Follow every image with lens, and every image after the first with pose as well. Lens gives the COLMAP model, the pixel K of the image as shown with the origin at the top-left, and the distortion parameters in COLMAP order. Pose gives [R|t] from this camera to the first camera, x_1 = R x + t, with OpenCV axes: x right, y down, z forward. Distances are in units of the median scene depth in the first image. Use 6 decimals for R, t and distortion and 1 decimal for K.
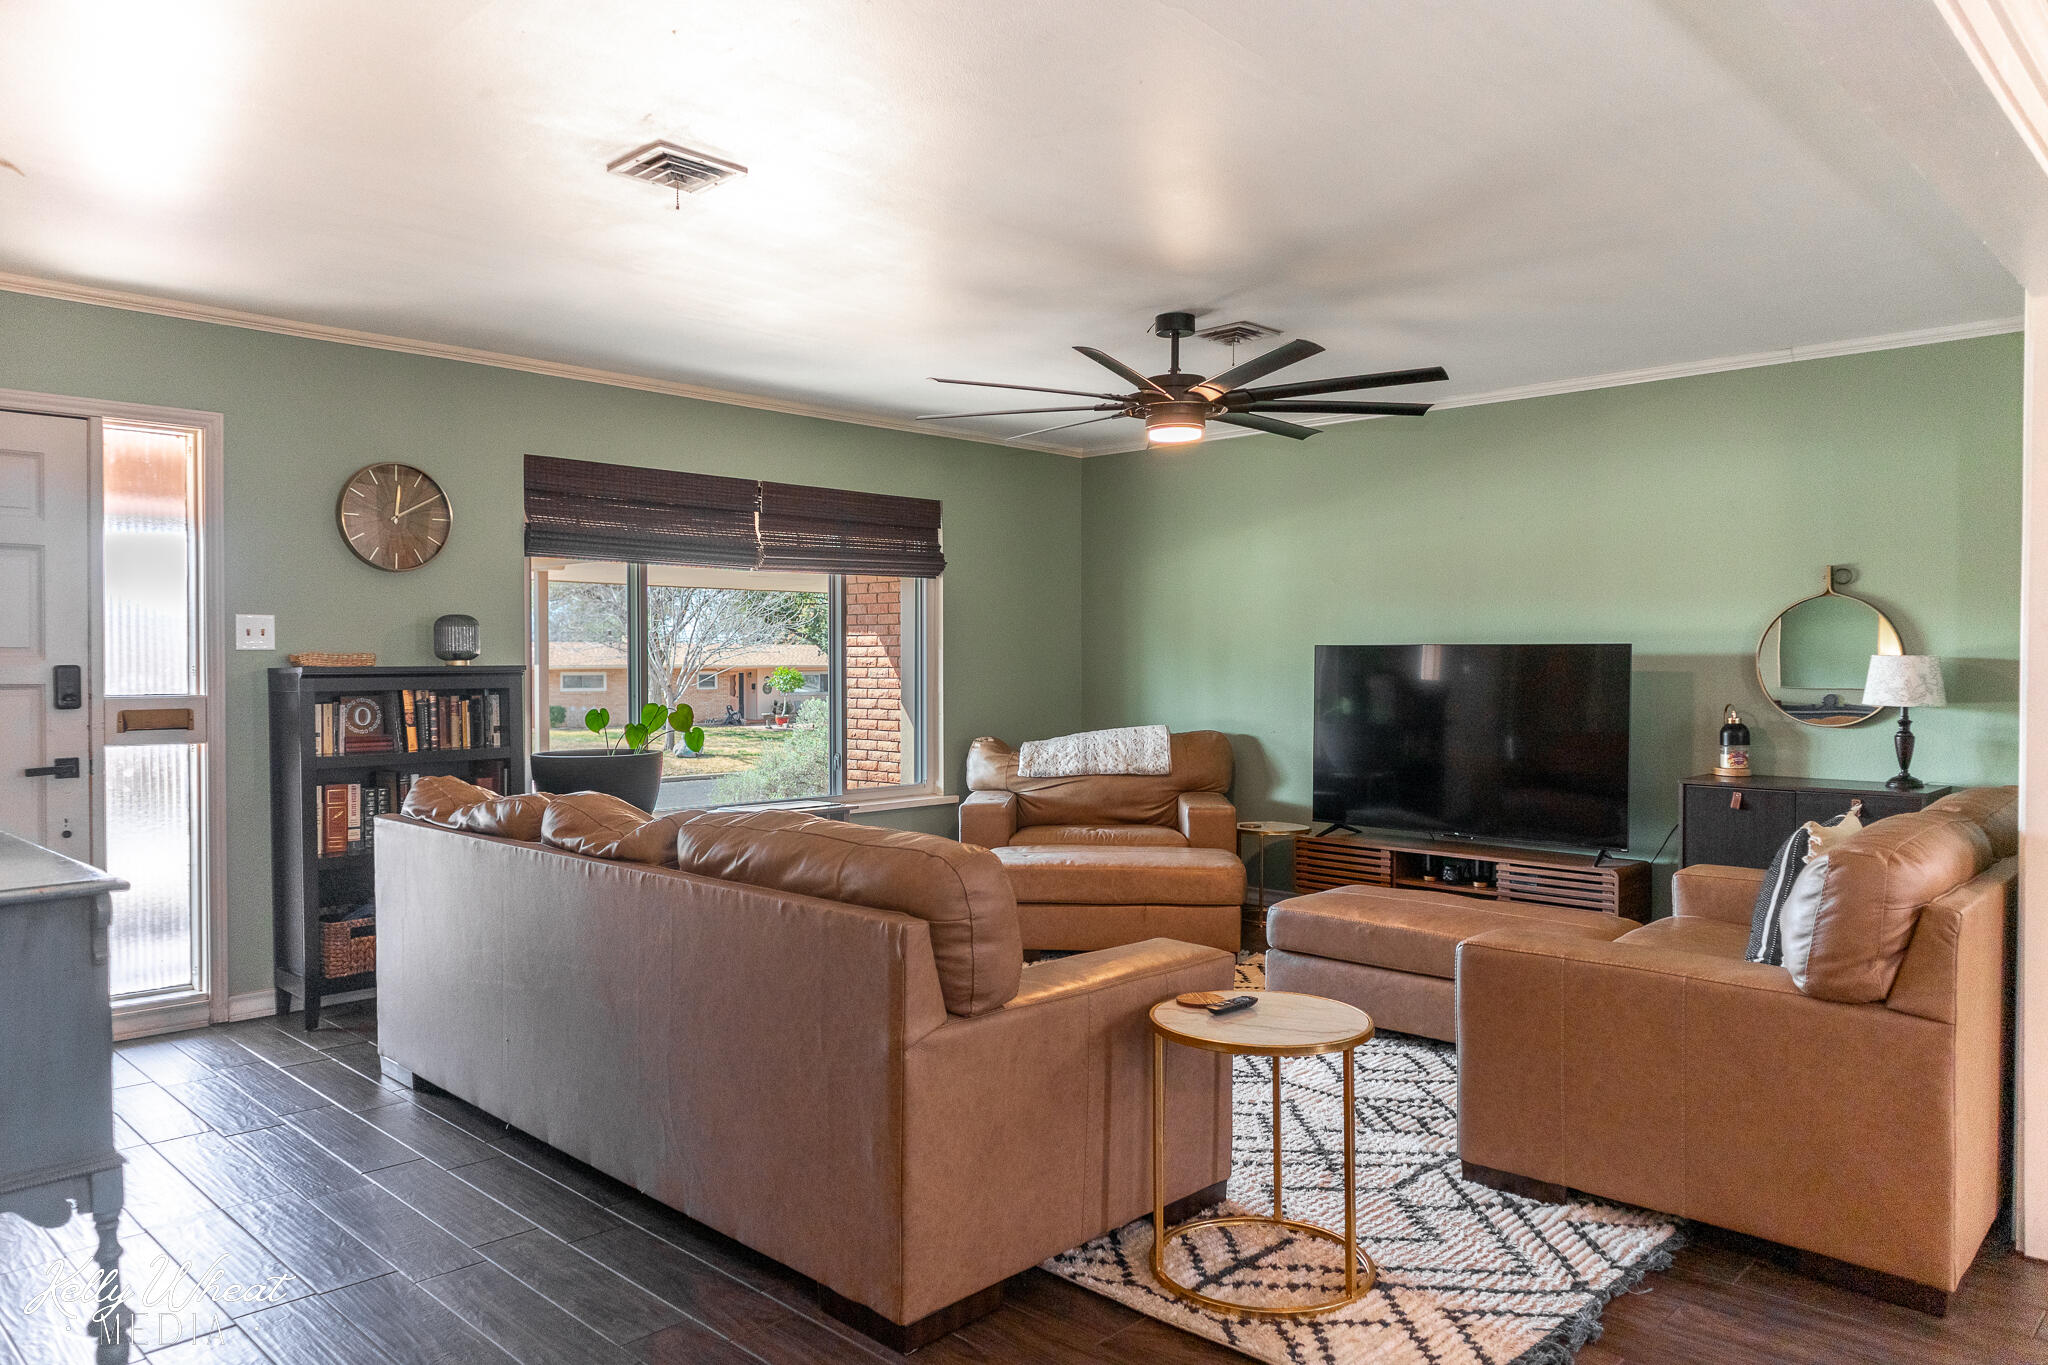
lens RADIAL K [[1391.2, 0, 1019.6], [0, 1391.2, 744.3], [0, 0, 1]] dist [0.003901, -0.003791]
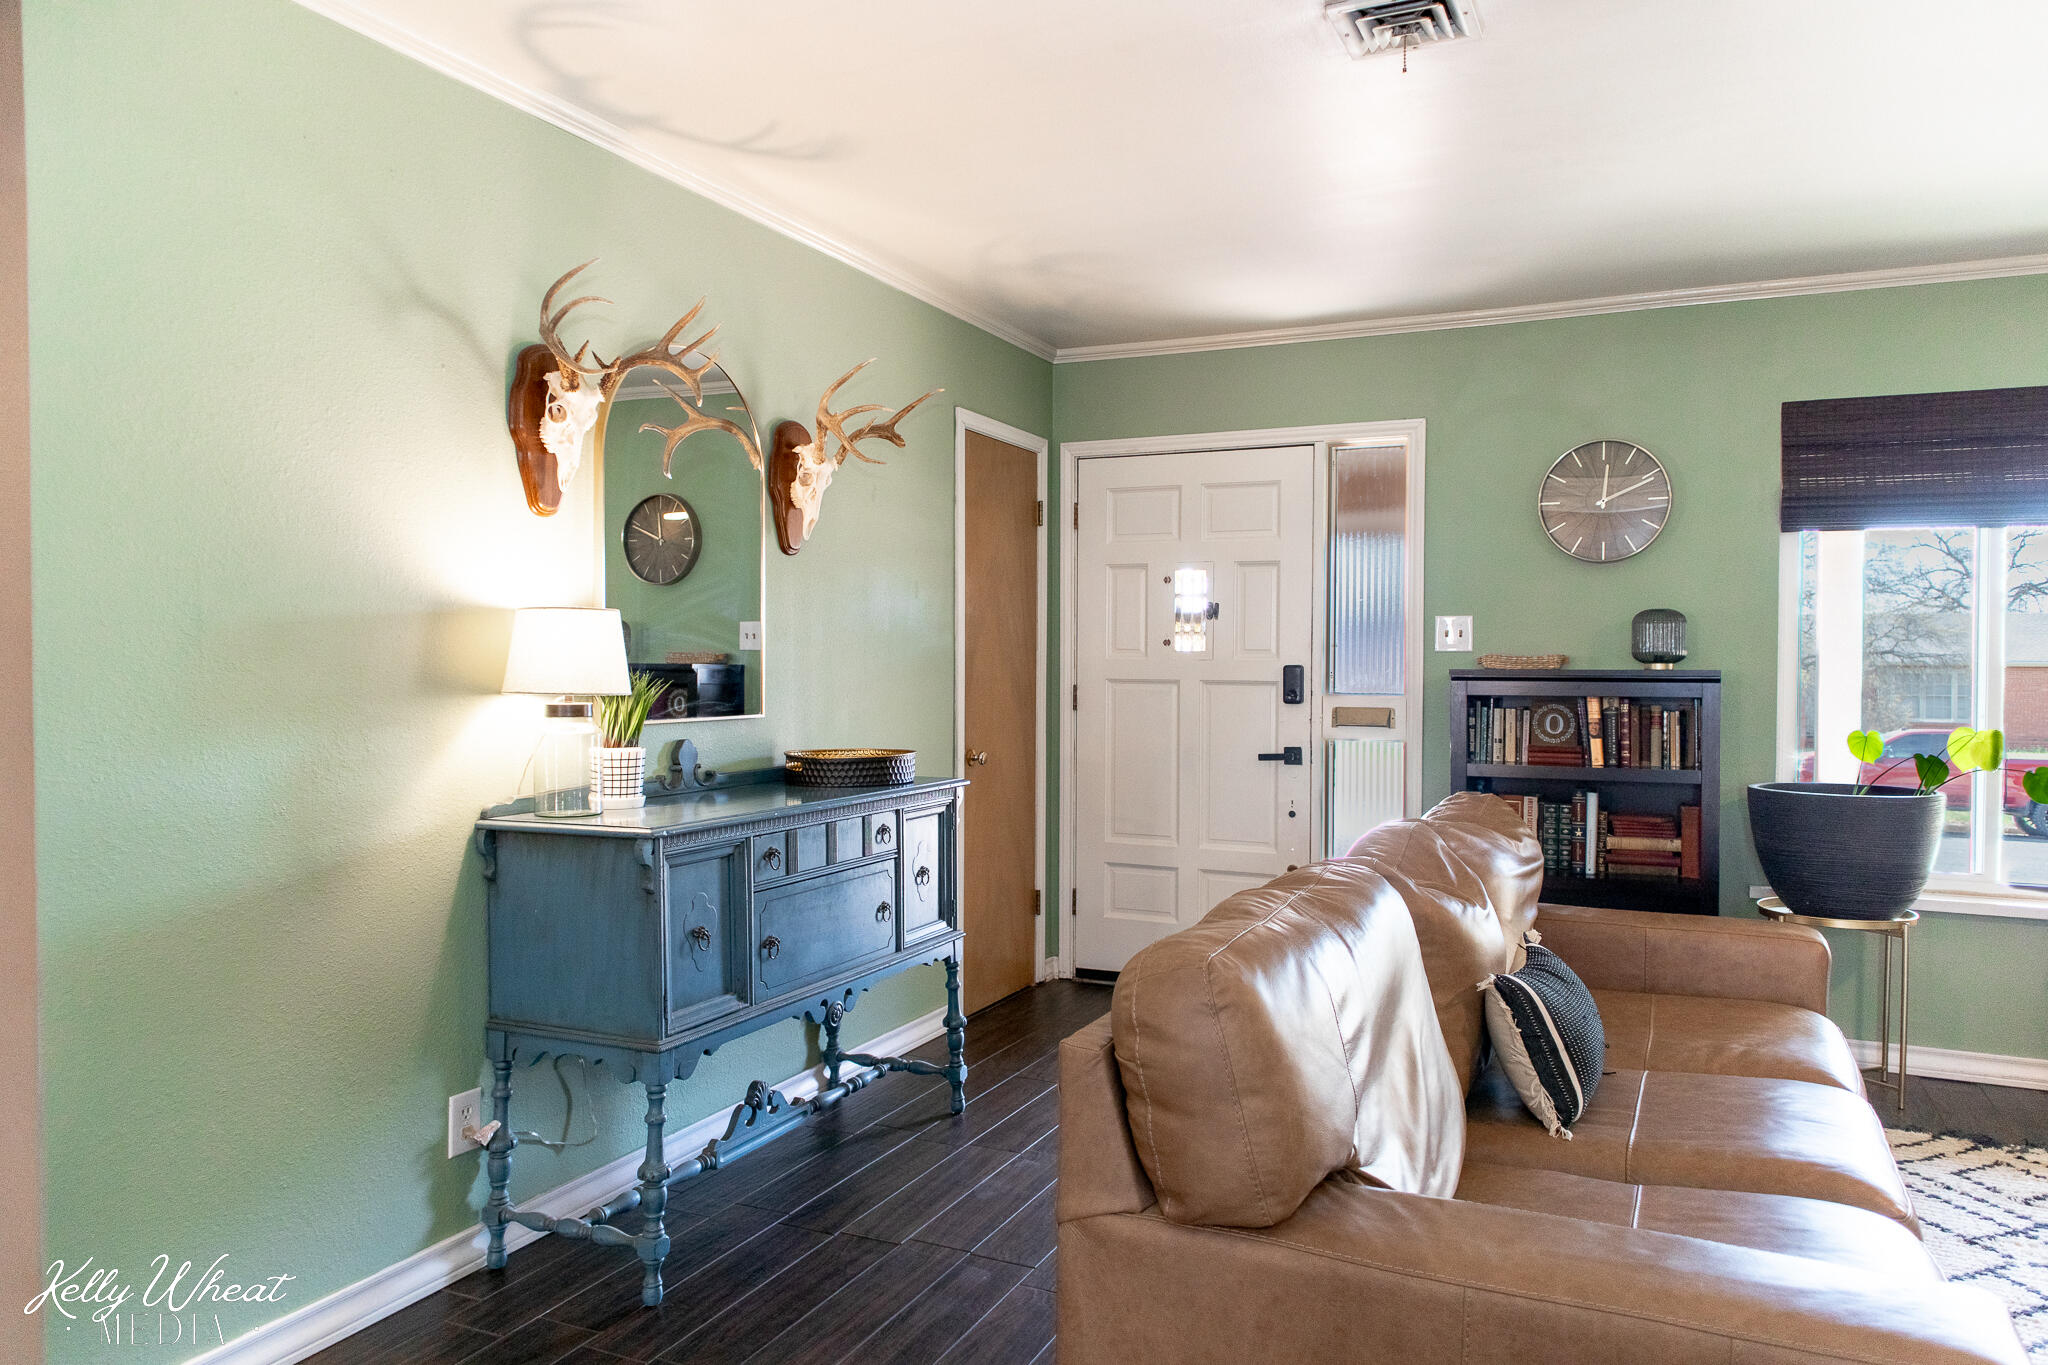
lens RADIAL K [[1385.5, 0, 1014.9], [0, 1385.5, 708.2], [0, 0, 1]] dist [0.002003, -0.003096]
pose [[0.316127, 0.034505, -0.948089, 0.275229], [-0.066132, 0.997709, 0.014260, -0.019953], [0.946409, 0.058191, 0.317685, 0.377983]]
